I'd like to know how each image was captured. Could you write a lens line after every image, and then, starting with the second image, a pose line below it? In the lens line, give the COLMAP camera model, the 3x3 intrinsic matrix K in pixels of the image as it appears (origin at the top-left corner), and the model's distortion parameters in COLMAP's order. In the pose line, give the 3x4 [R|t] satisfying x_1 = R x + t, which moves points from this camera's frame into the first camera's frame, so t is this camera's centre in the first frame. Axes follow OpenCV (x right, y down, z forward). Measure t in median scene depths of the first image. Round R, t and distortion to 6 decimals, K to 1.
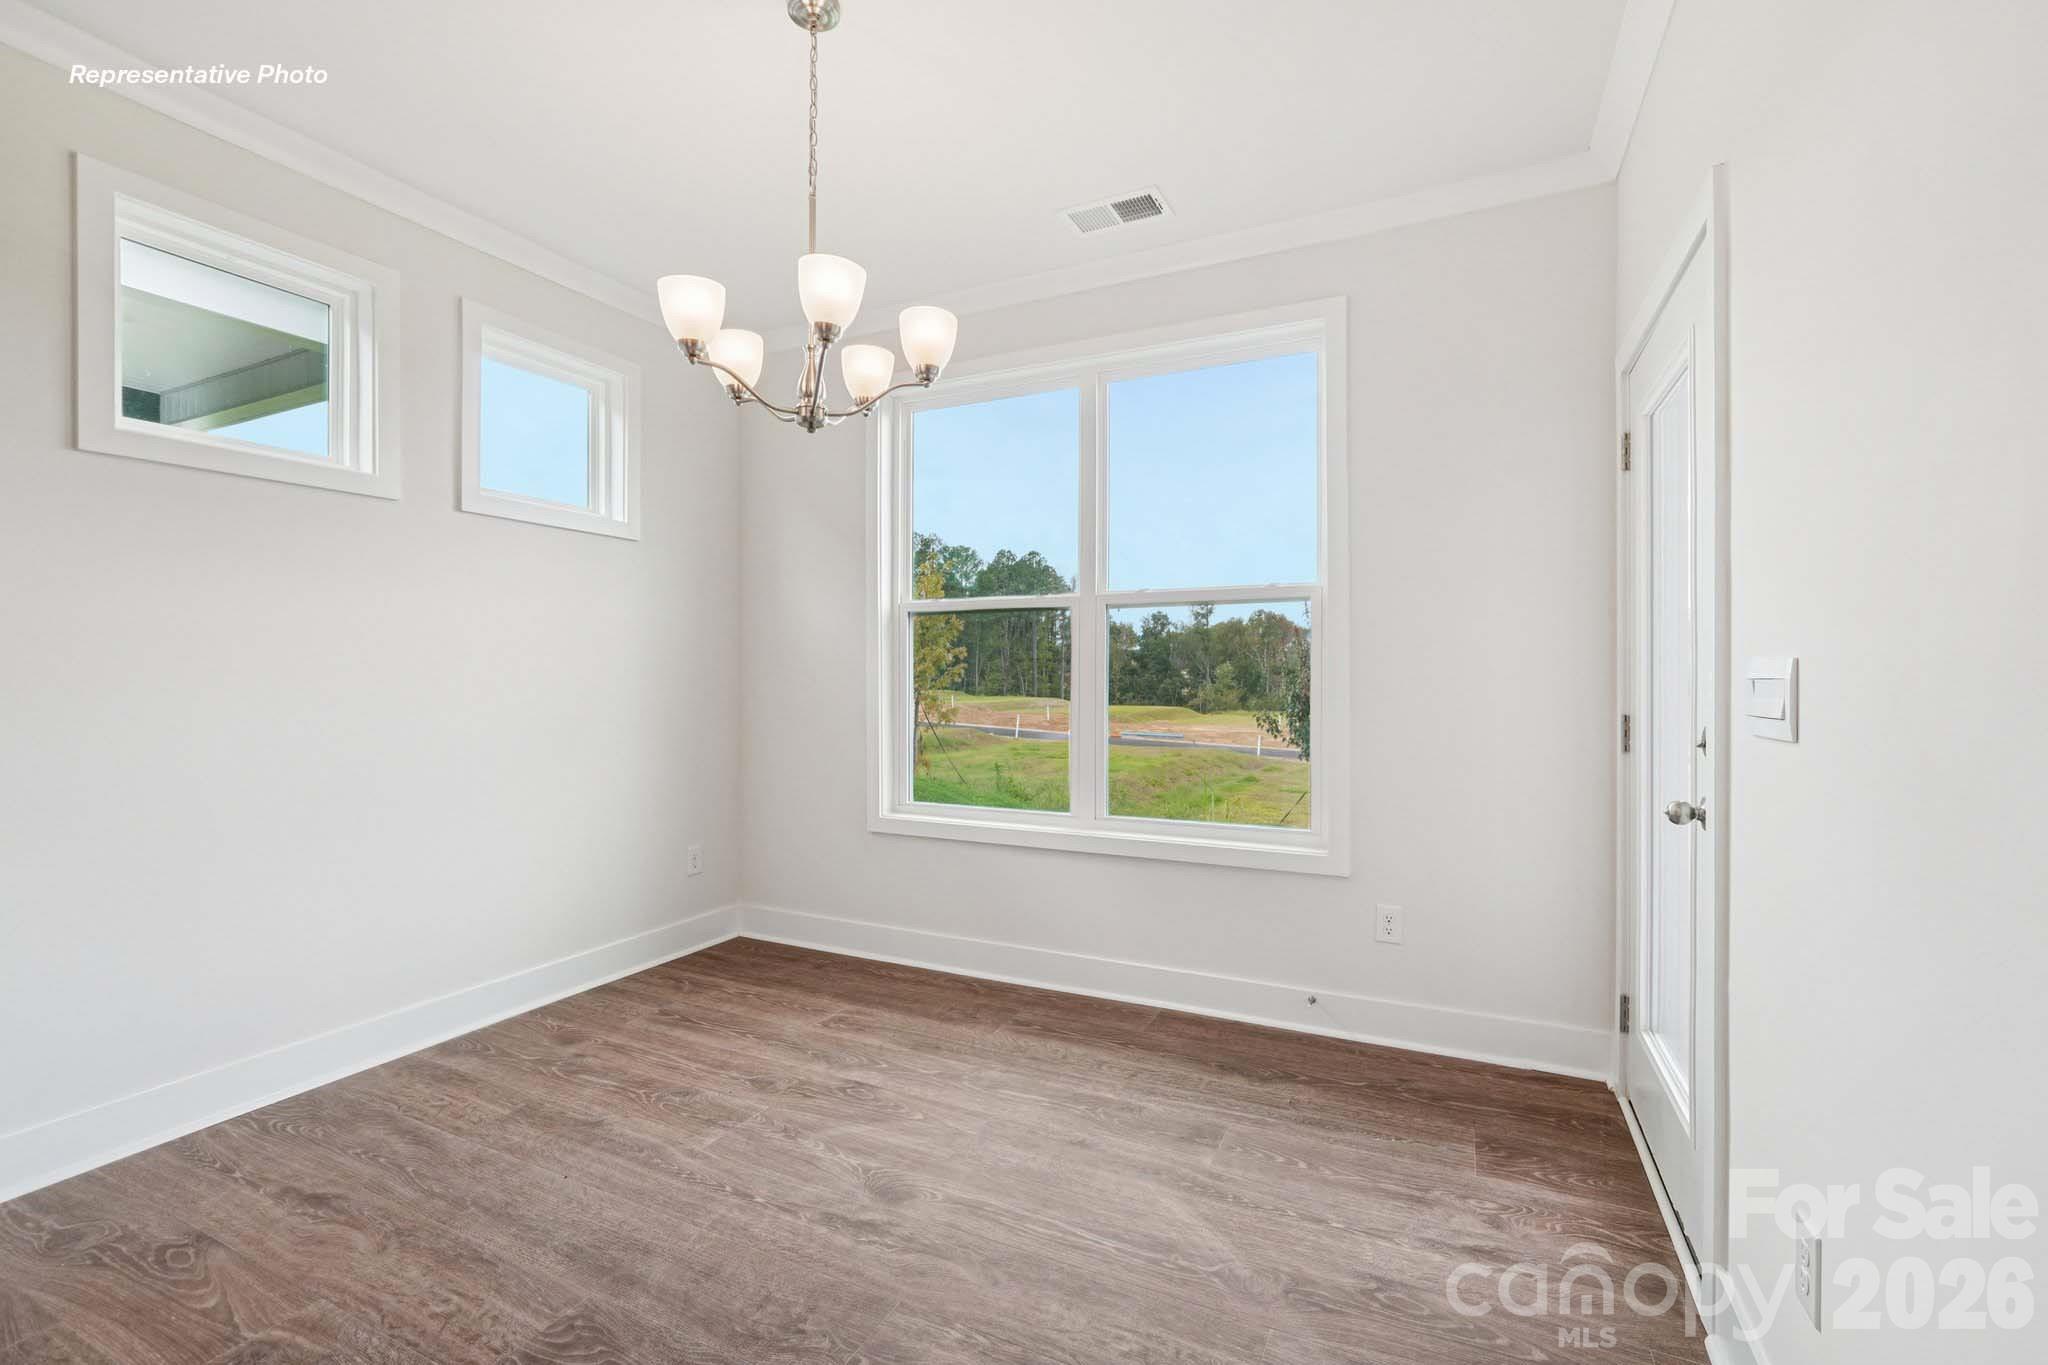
lens RADIAL K [[877.1, 0, 1023.5], [0, 877.1, 676.5], [0, 0, 1]] dist [-0.004095, 0.002048]
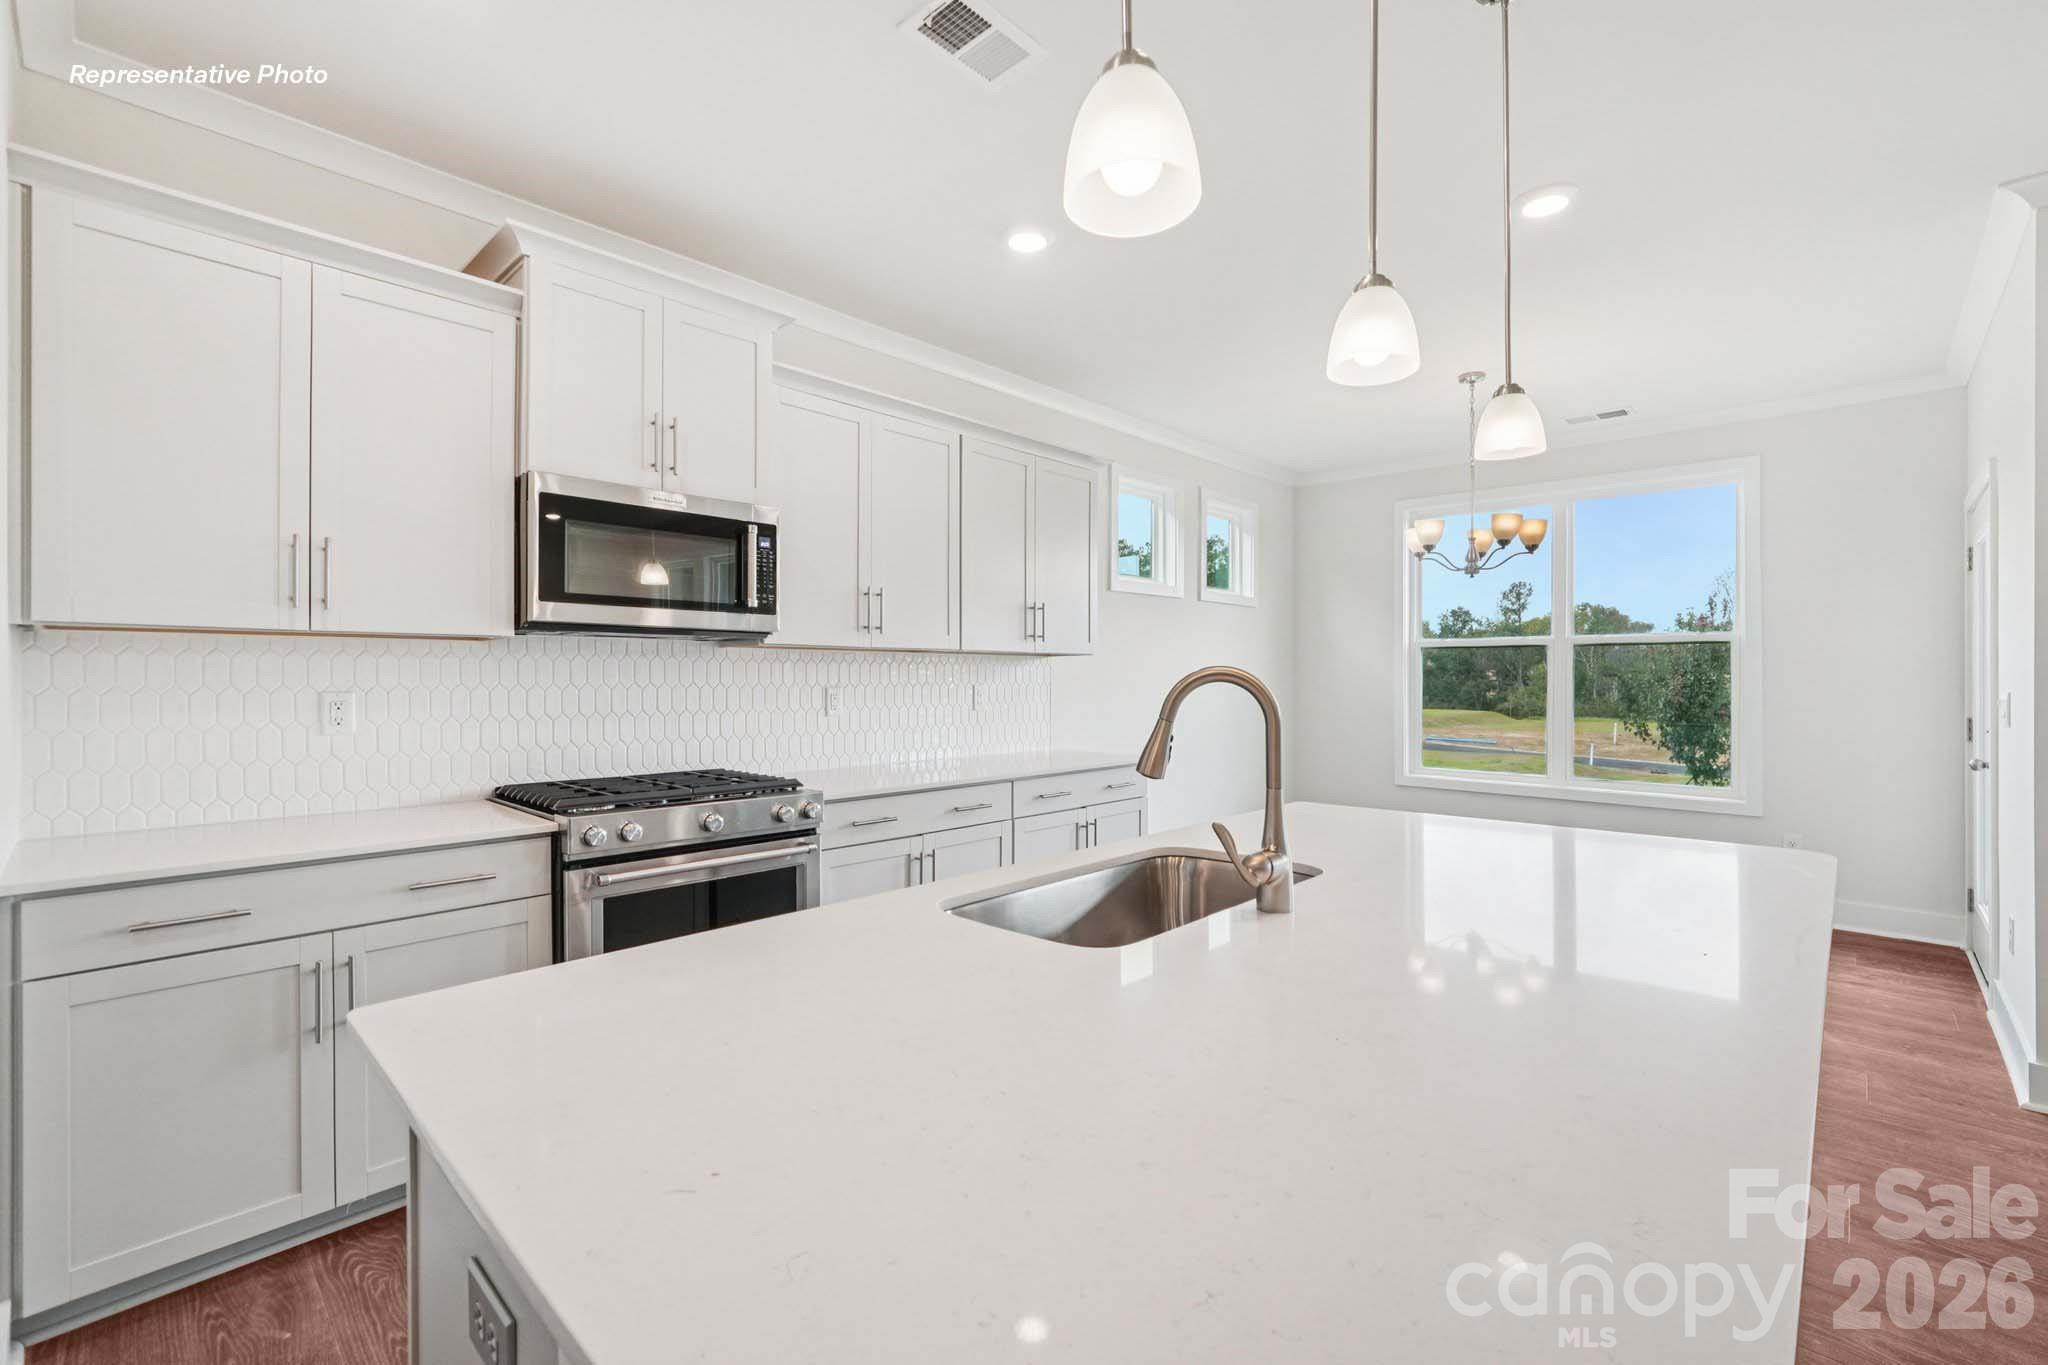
lens RADIAL K [[877.1, 0, 1029.4], [0, 877.1, 669.7], [0, 0, 1]] dist [-0.004095, 0.002048]
pose [[0.955444, 0.002807, -0.295159, -0.114778], [-0.004992, 0.999965, -0.006651, -0.006223], [0.295130, 0.007829, 0.955425, -0.243046]]
